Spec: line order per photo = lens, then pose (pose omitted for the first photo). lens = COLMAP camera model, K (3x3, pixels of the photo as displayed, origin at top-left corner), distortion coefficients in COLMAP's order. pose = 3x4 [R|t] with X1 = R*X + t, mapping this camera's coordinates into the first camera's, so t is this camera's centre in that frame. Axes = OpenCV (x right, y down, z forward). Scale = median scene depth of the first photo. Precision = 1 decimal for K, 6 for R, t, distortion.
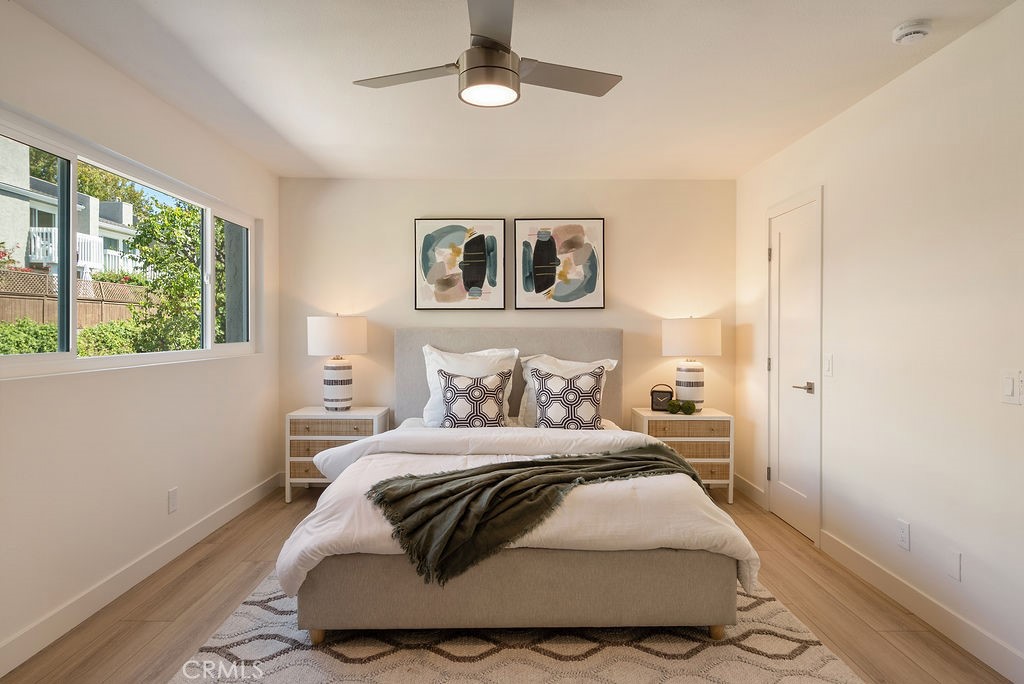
lens RADIAL K [[593.7, 0, 513.4], [0, 593.7, 352.8], [0, 0, 1]] dist [0.004969, 0.002308]
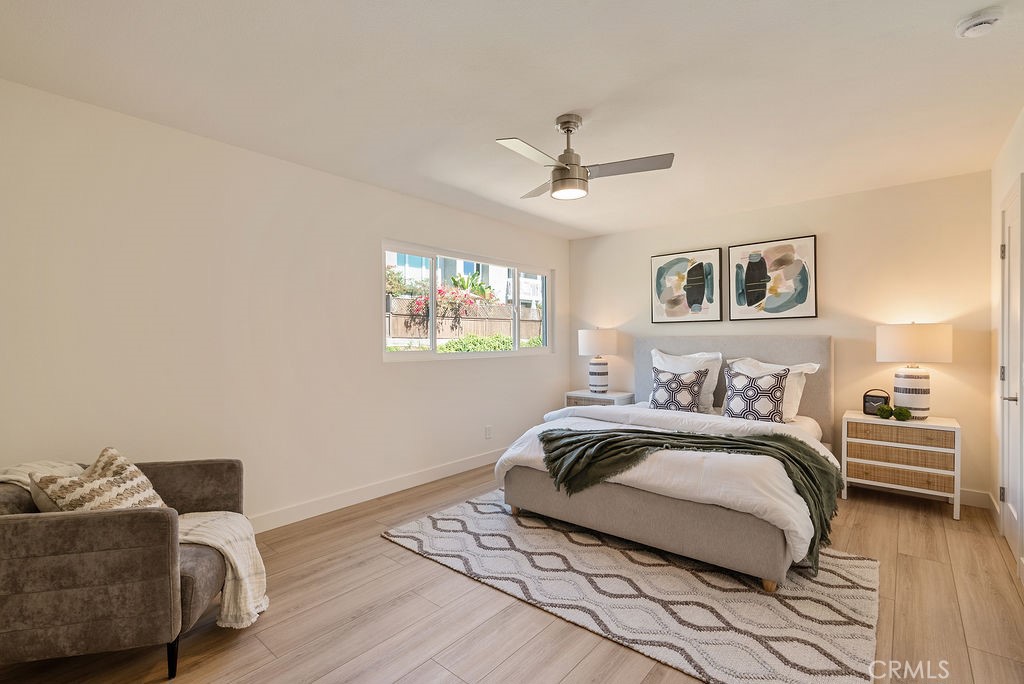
lens RADIAL K [[480.6, 0, 507.5], [0, 480.6, 369.9], [0, 0, 1]] dist [0.000033, 0.000247]
pose [[0.742765, 0.037035, -0.668528, 0.350726], [-0.018804, 0.999229, 0.034463, 0.003160], [0.669288, -0.013027, 0.742888, -0.047600]]
